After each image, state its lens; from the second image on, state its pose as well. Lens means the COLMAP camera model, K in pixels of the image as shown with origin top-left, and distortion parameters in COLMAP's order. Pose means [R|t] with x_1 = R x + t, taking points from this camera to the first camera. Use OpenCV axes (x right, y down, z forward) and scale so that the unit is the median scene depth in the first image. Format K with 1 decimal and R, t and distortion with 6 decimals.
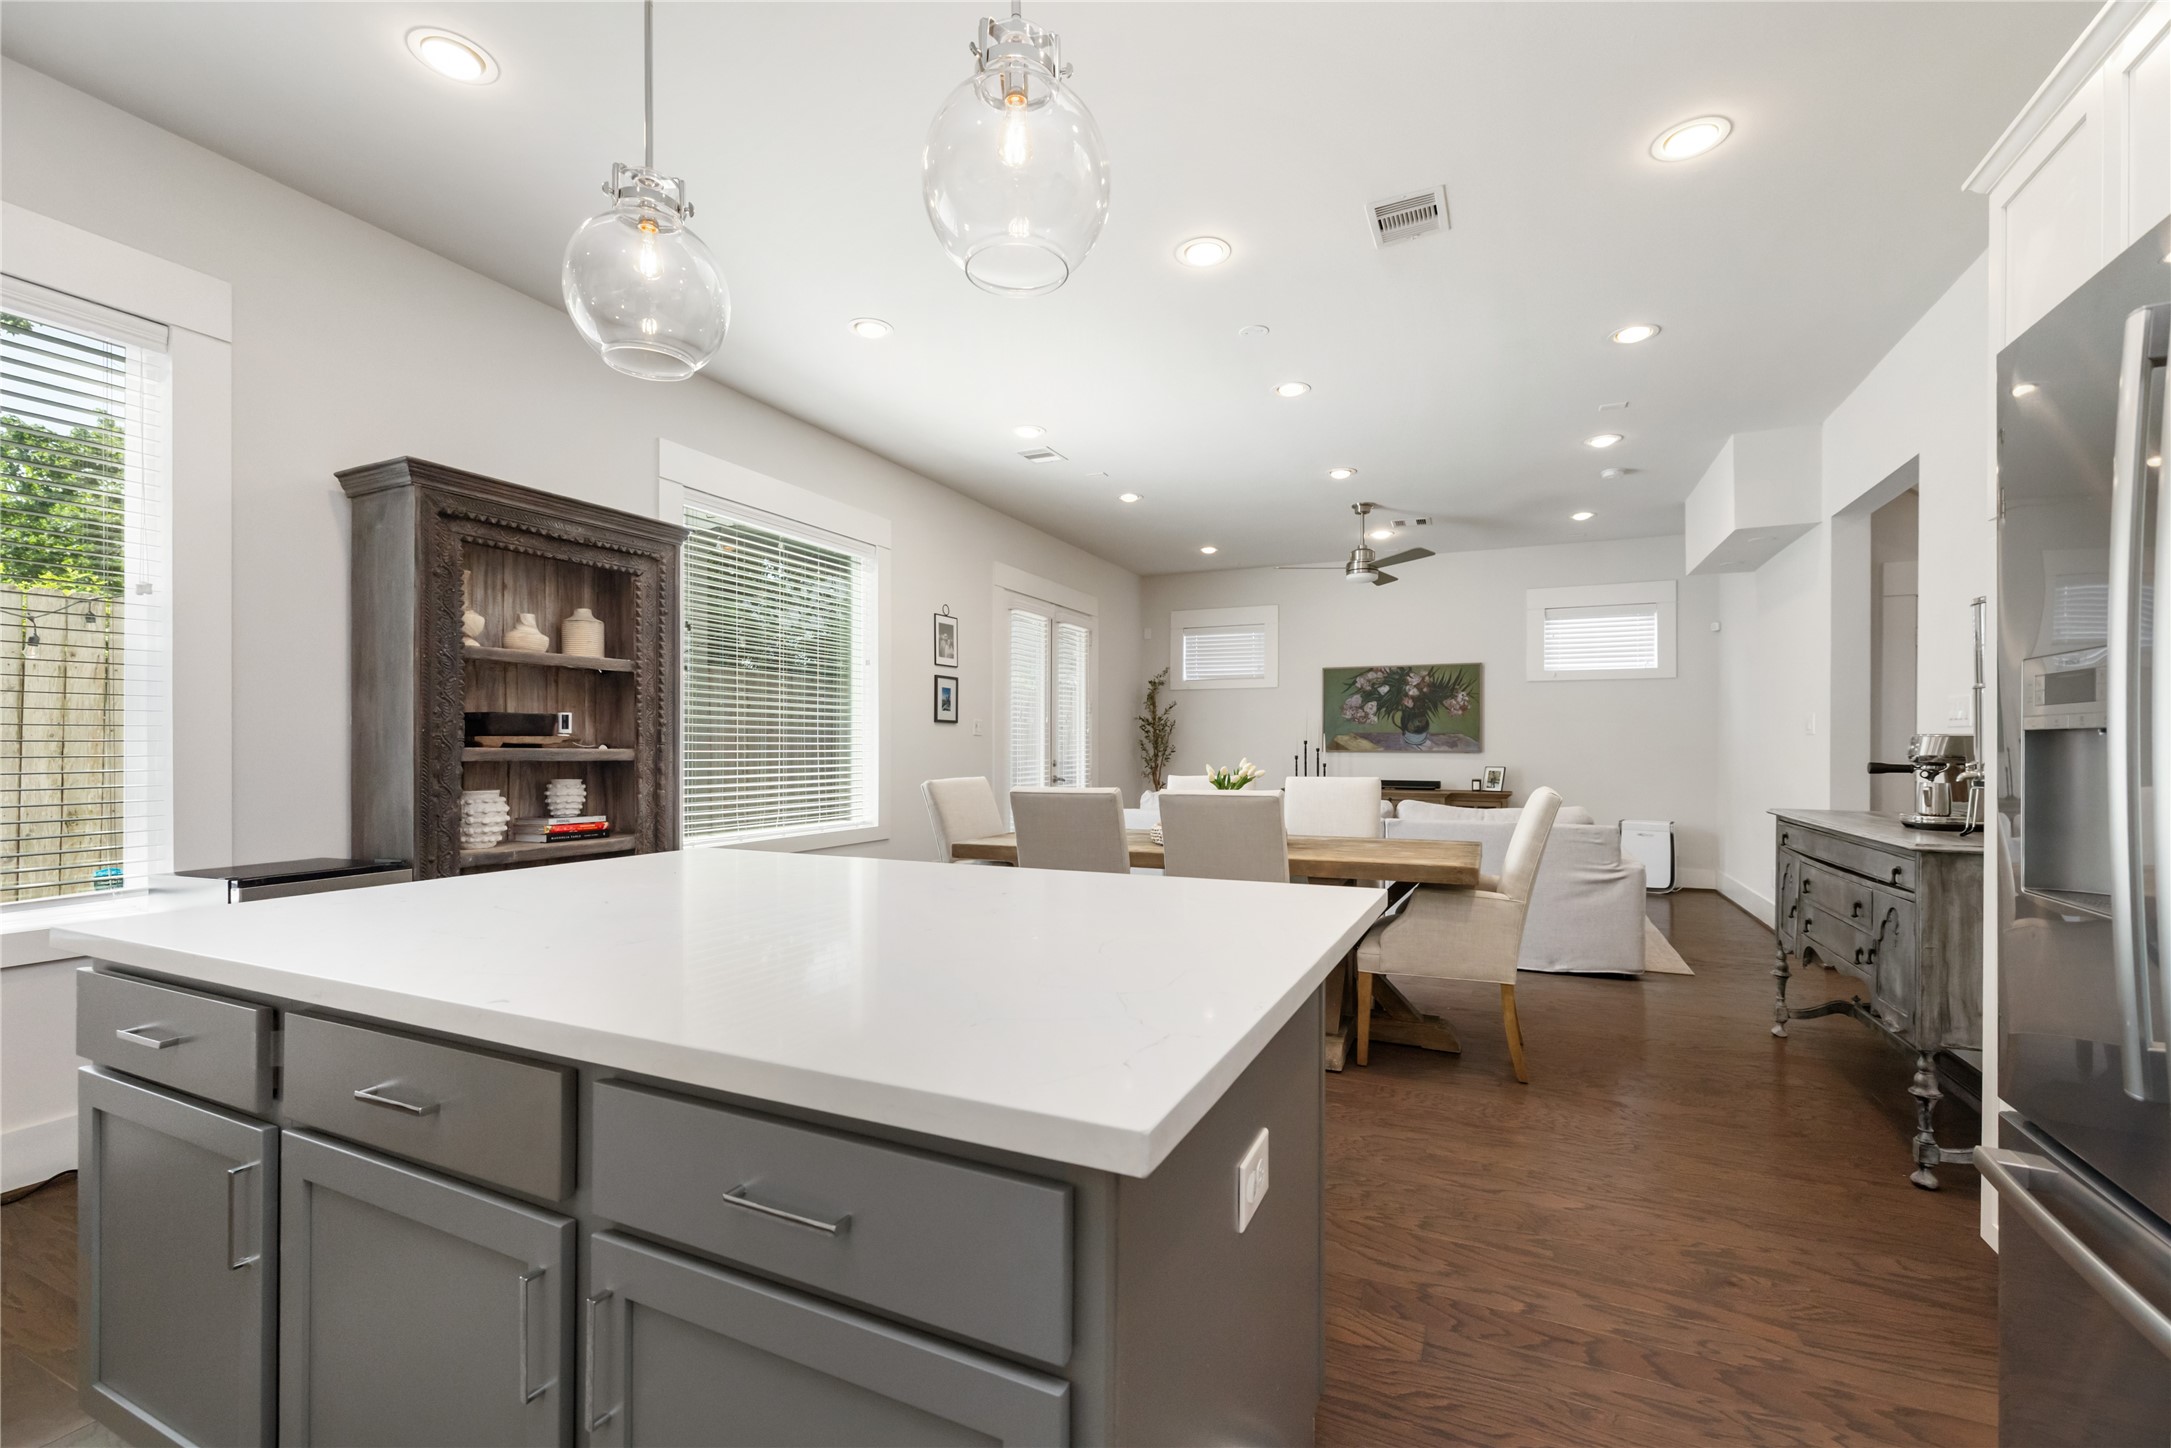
lens RADIAL K [[926.7, 0, 1085.2], [0, 926.7, 742.7], [0, 0, 1]] dist [0.002068, 0.000218]
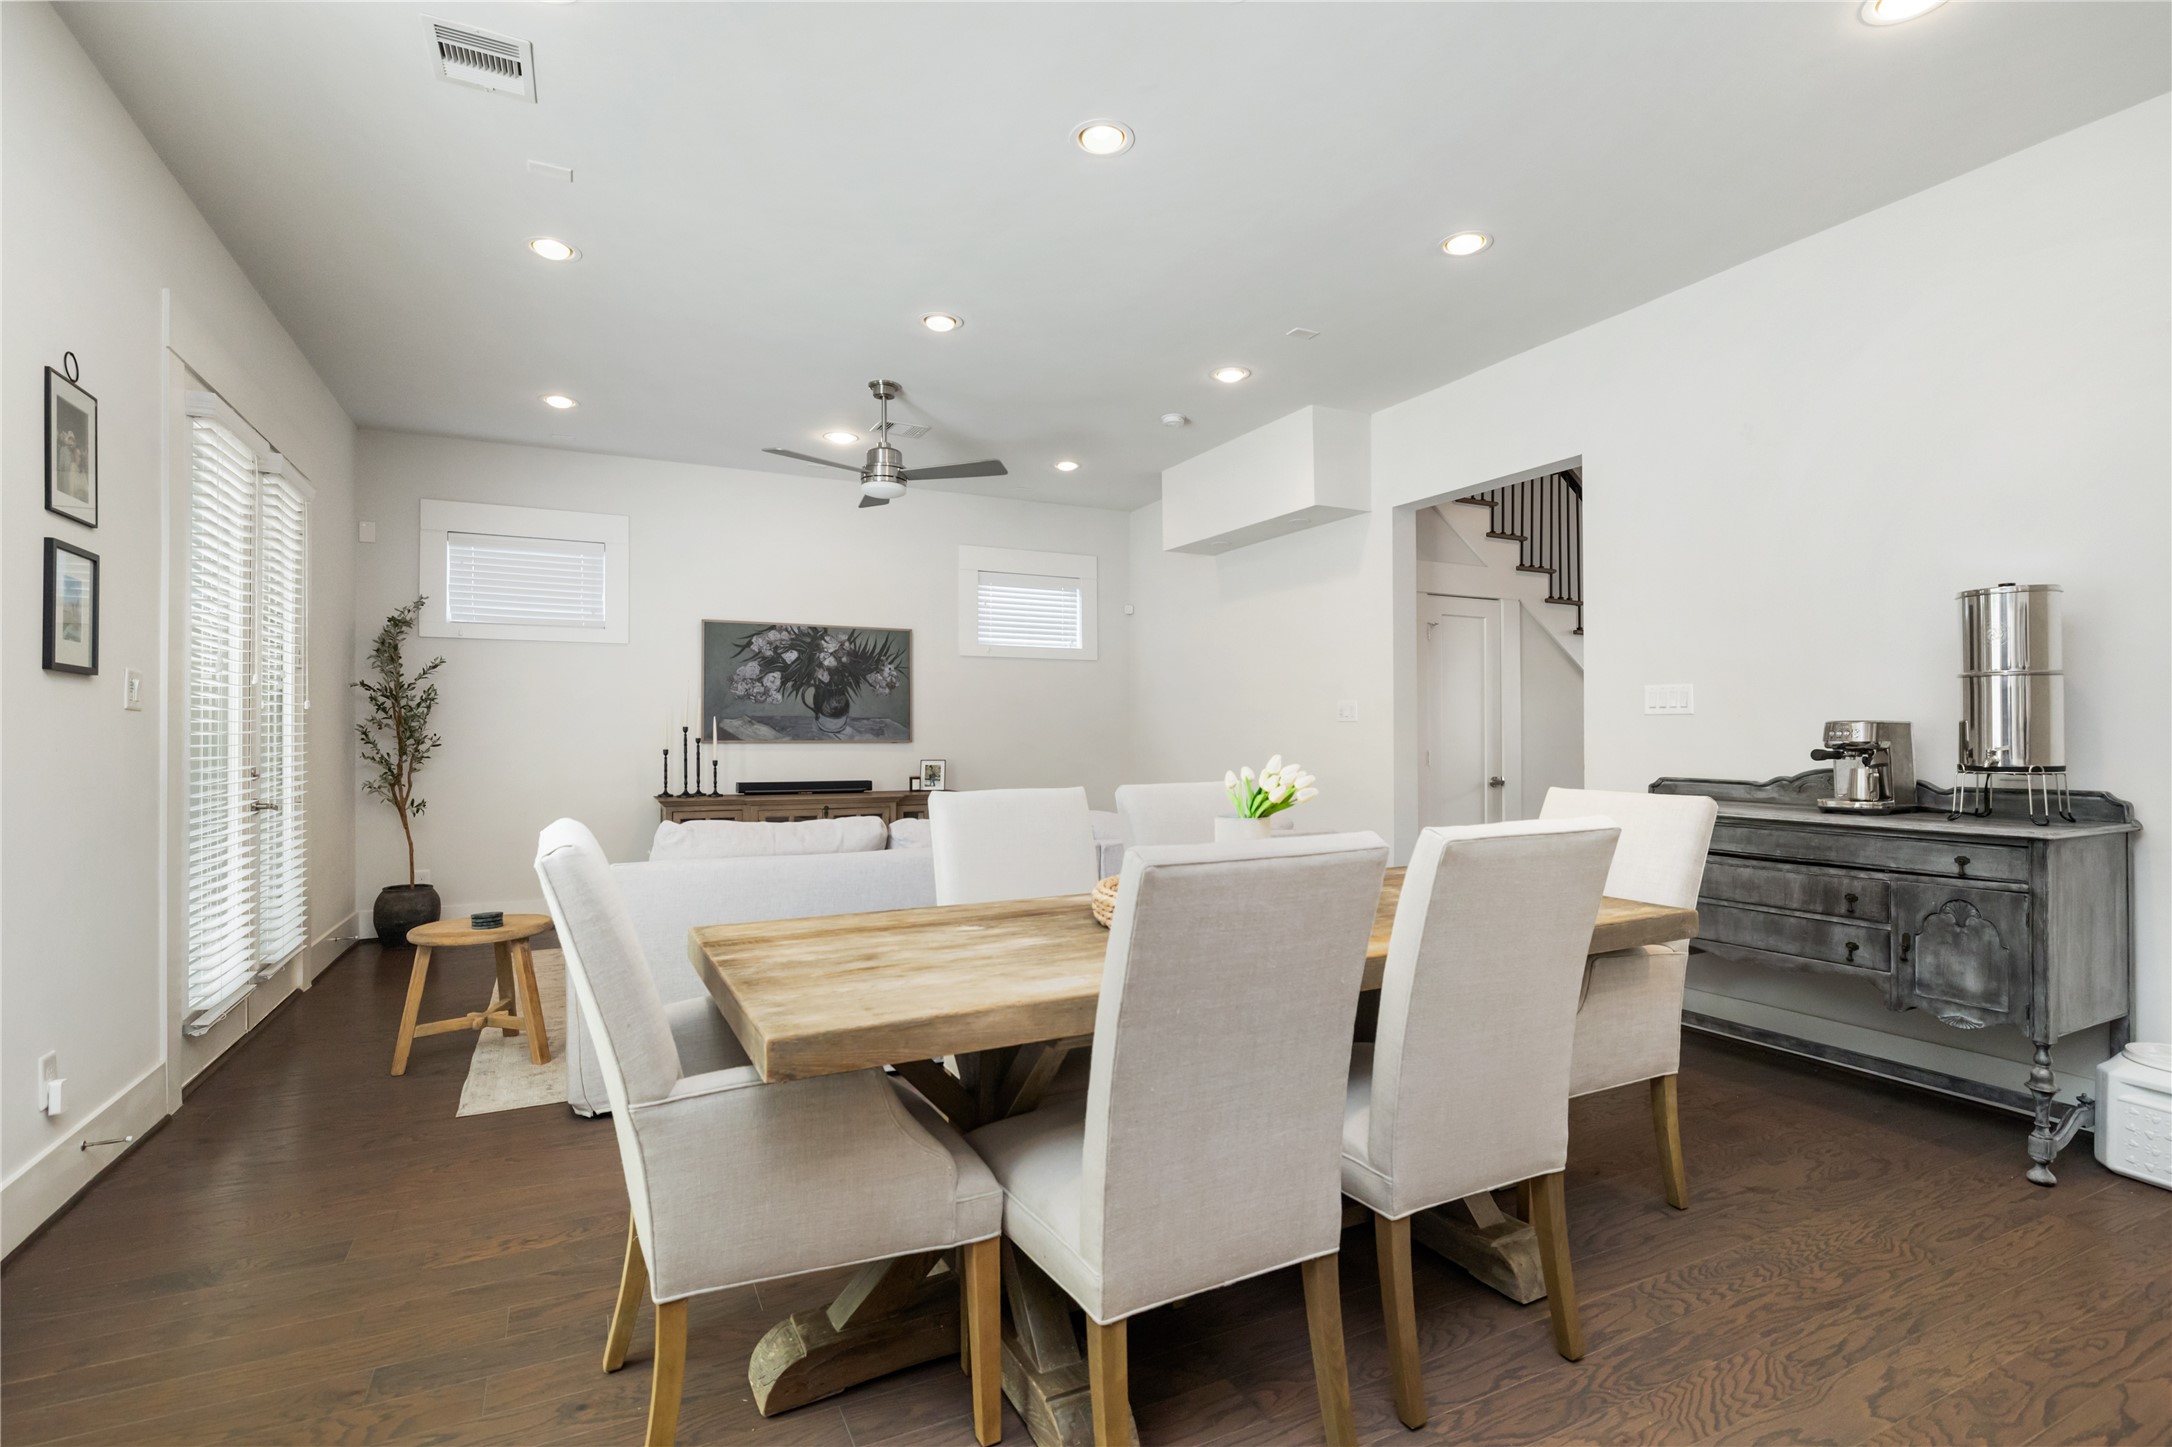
lens RADIAL K [[1031.9, 0, 1091.5], [0, 1031.9, 726.9], [0, 0, 1]] dist [-0.002323, -0.000076]
pose [[0.621767, 0.003993, 0.783192, -0.164497], [-0.000528, 0.999989, -0.004679, 0.001318], [-0.783202, 0.002495, 0.621762, 0.323471]]
